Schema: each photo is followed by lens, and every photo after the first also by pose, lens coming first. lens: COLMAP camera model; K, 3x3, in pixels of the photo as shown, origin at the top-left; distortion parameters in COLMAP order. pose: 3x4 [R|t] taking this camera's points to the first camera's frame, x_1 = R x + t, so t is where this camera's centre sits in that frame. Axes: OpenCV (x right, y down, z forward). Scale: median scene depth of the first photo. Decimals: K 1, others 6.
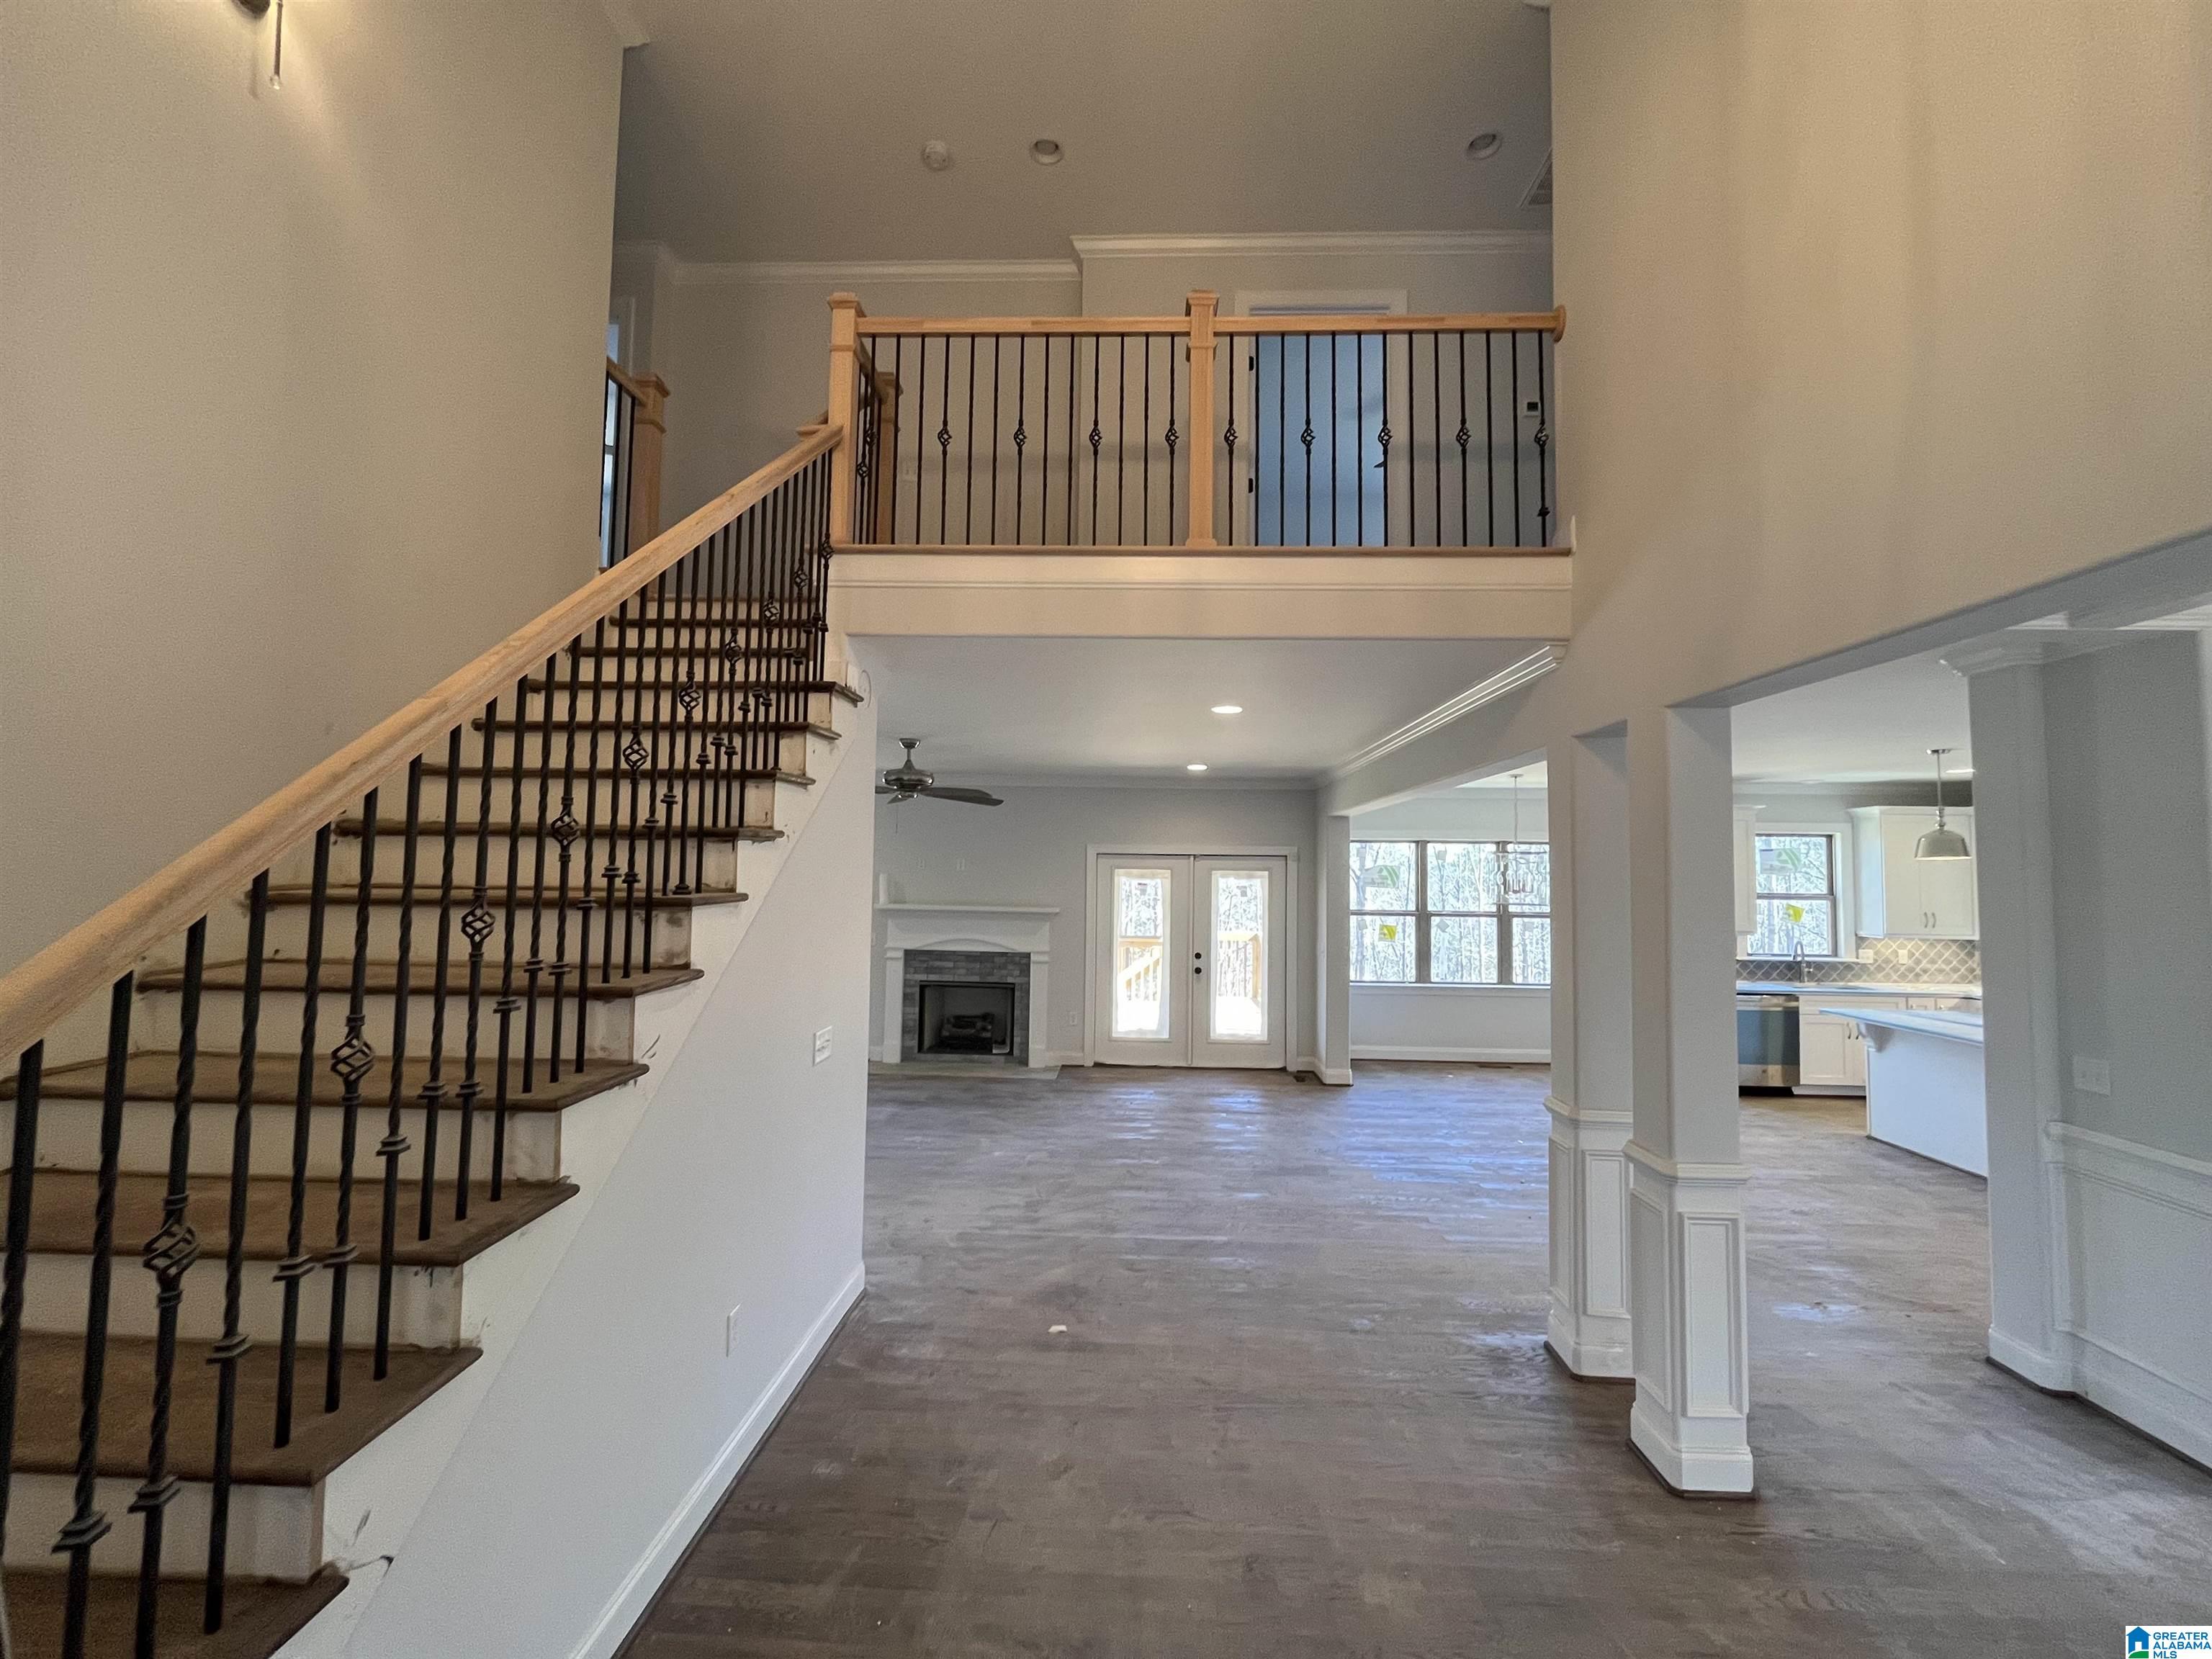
lens RADIAL K [[897.5, 0, 1103.9], [0, 897.5, 823.5], [0, 0, 1]] dist [-0.001433, 0.000151]
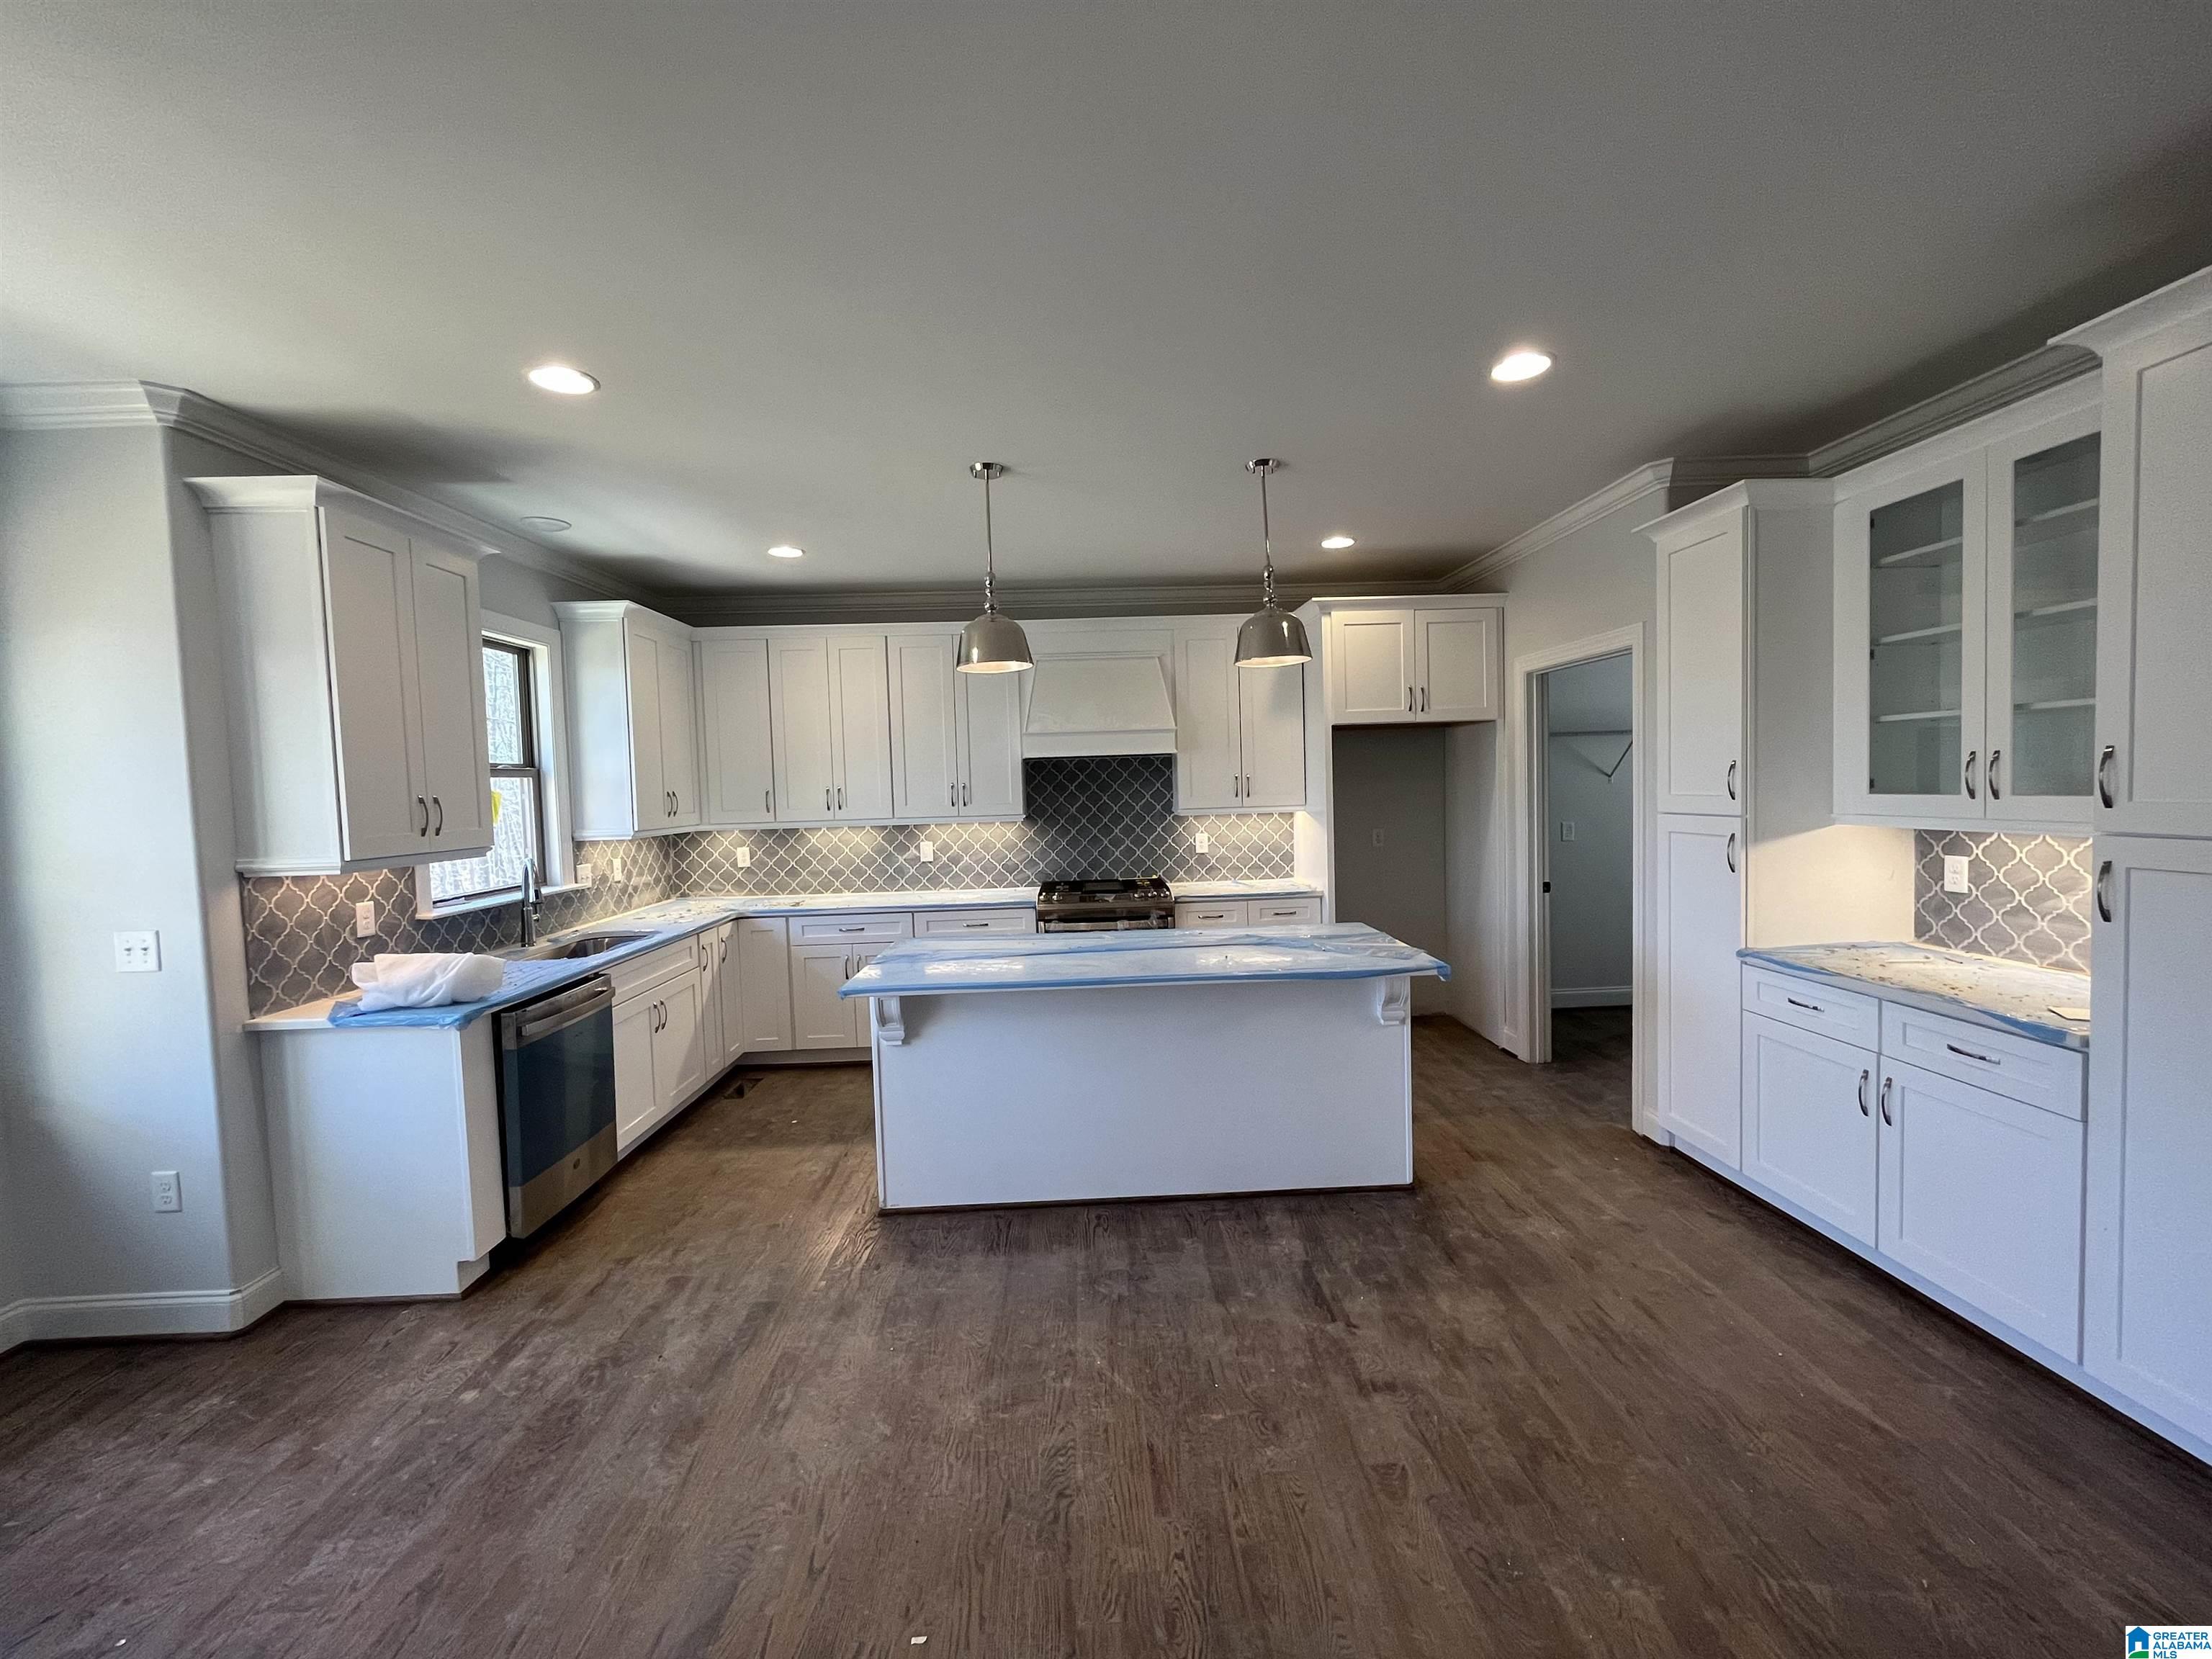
lens RADIAL K [[897.5, 0, 1114.0], [0, 897.5, 830.3], [0, 0, 1]] dist [-0.001433, 0.000151]
pose [[-0.074455, -0.061723, 0.995312, 0.264883], [-0.027423, 0.997832, 0.059828, 0.074770], [-0.996847, -0.022840, -0.075986, 0.691016]]
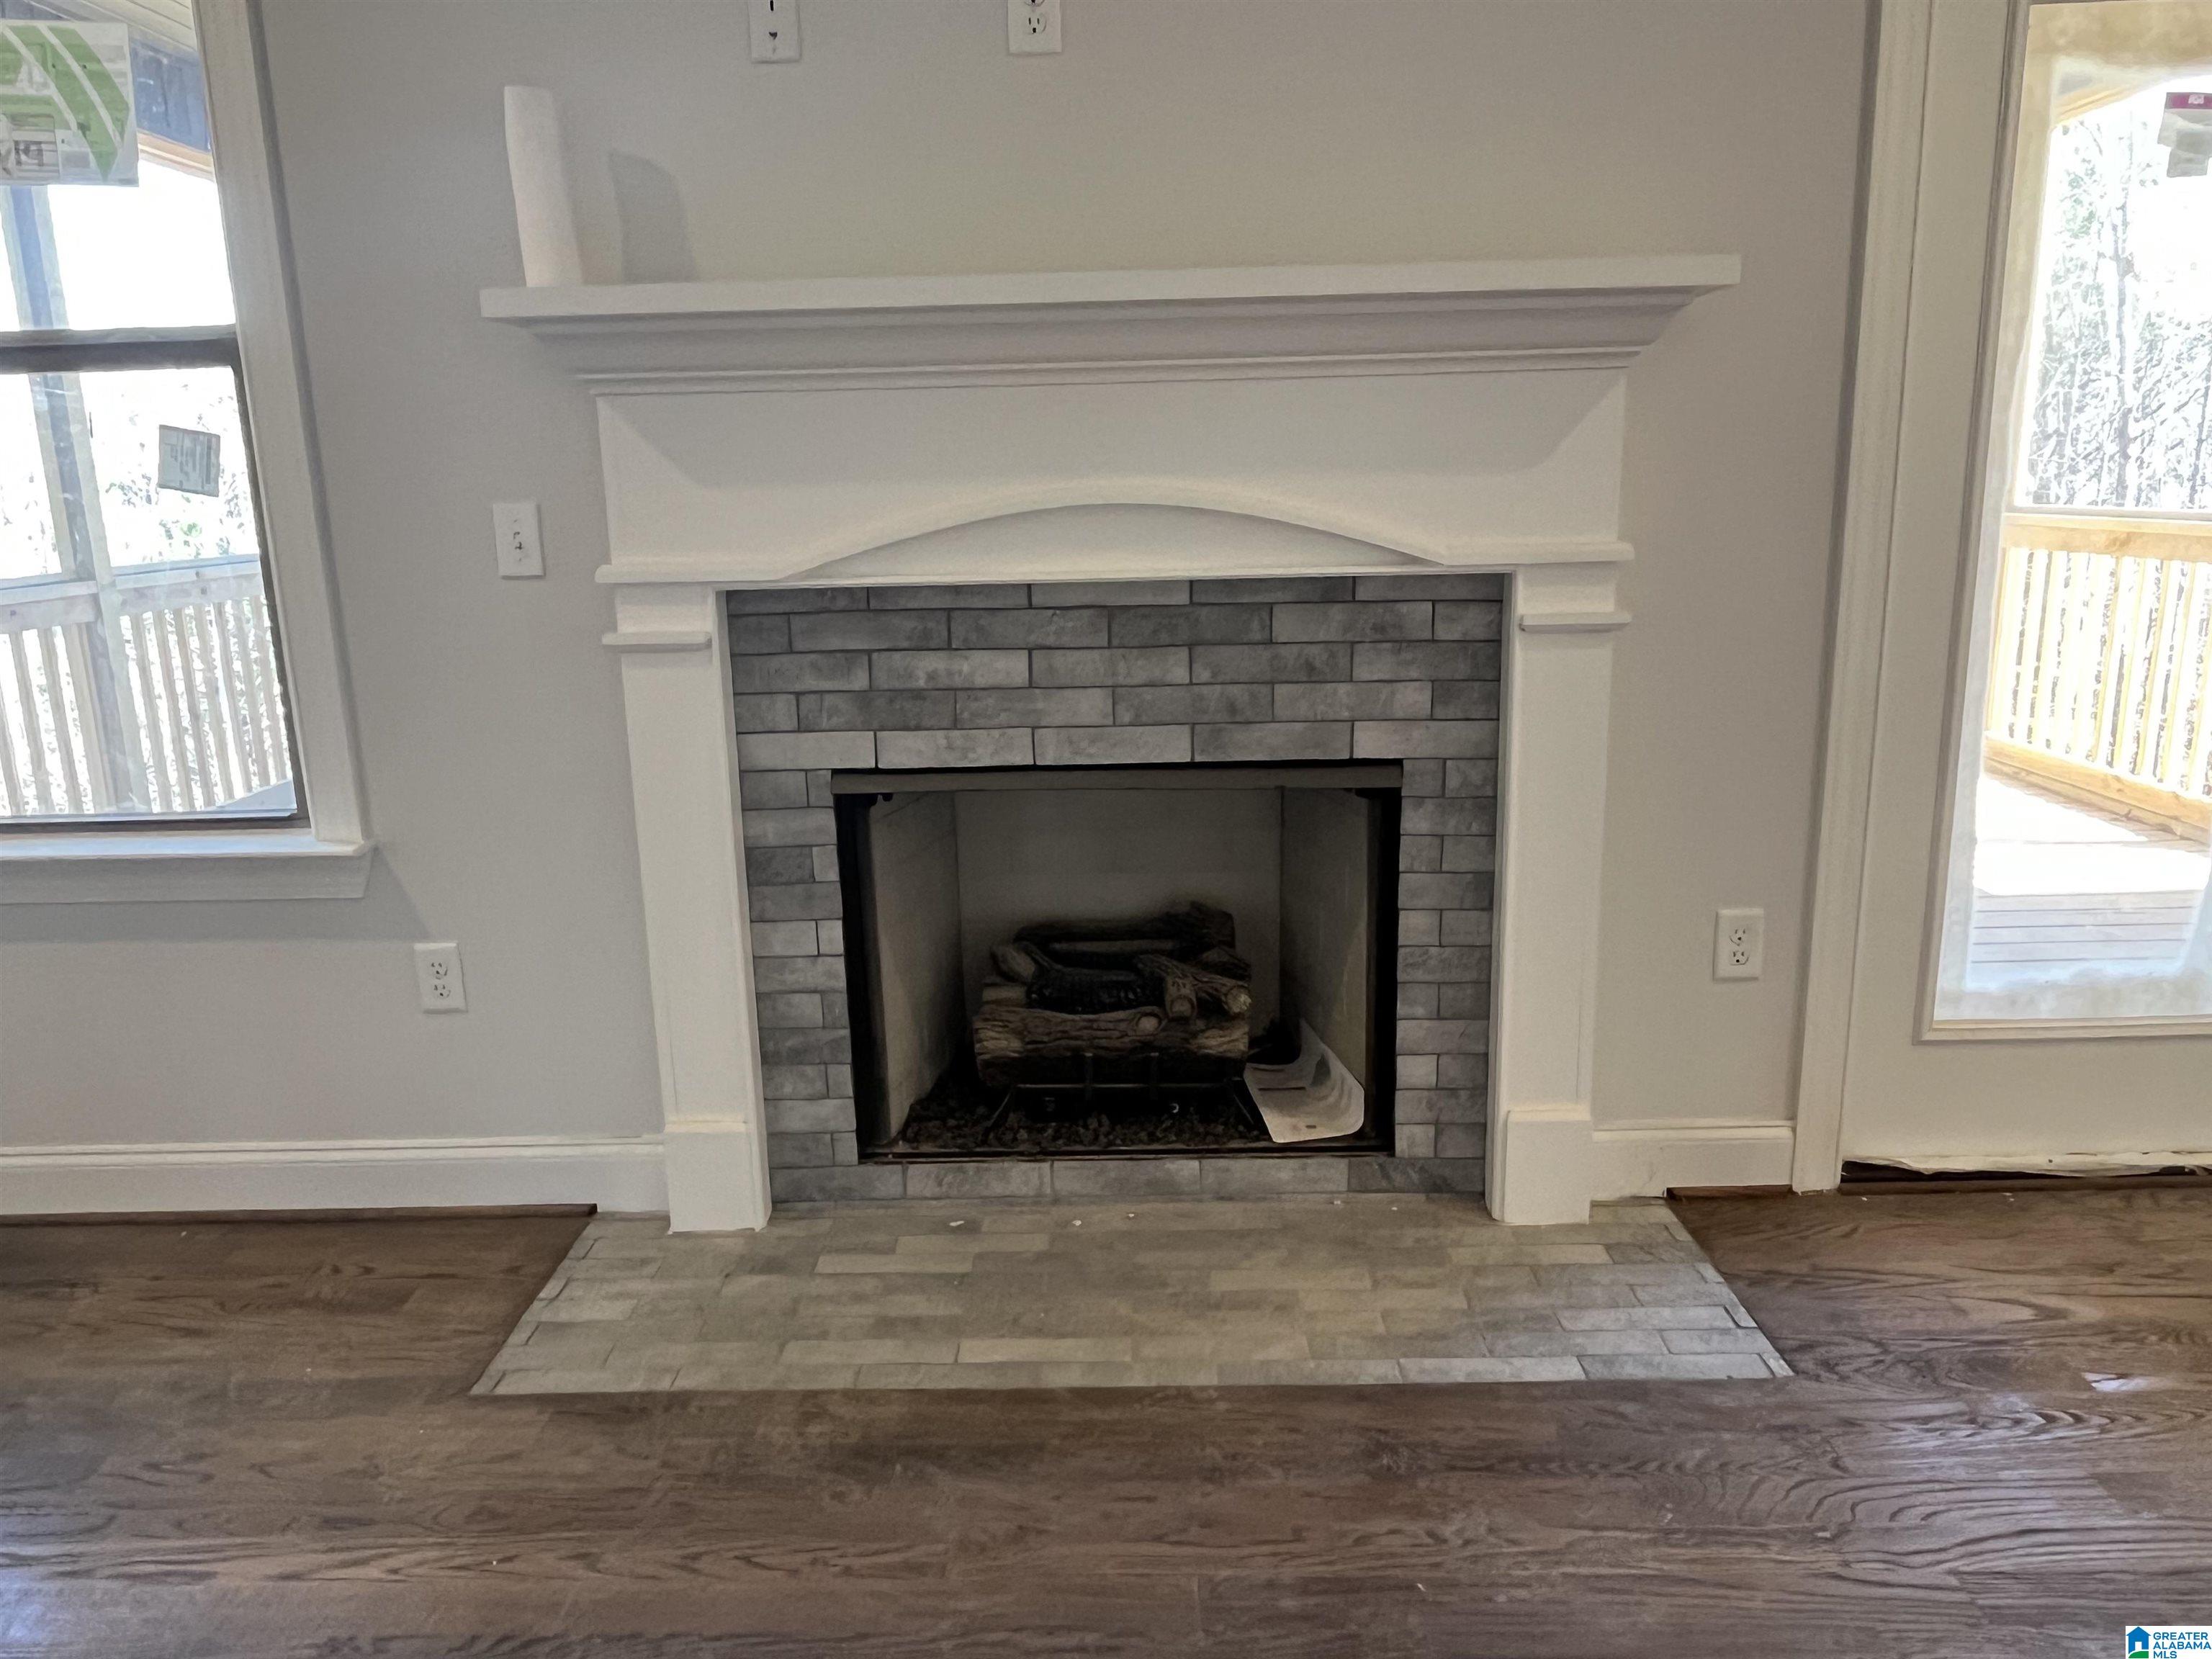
lens RADIAL K [[1532.5, 0, 1089.4], [0, 1532.5, 819.8], [0, 0, 1]] dist [-0.002624, 0.000078]
pose [[0.998680, -0.049537, 0.013582, -0.161859], [0.043913, 0.960576, 0.274528, 0.107395], [-0.026646, -0.273569, 0.961483, 0.721692]]
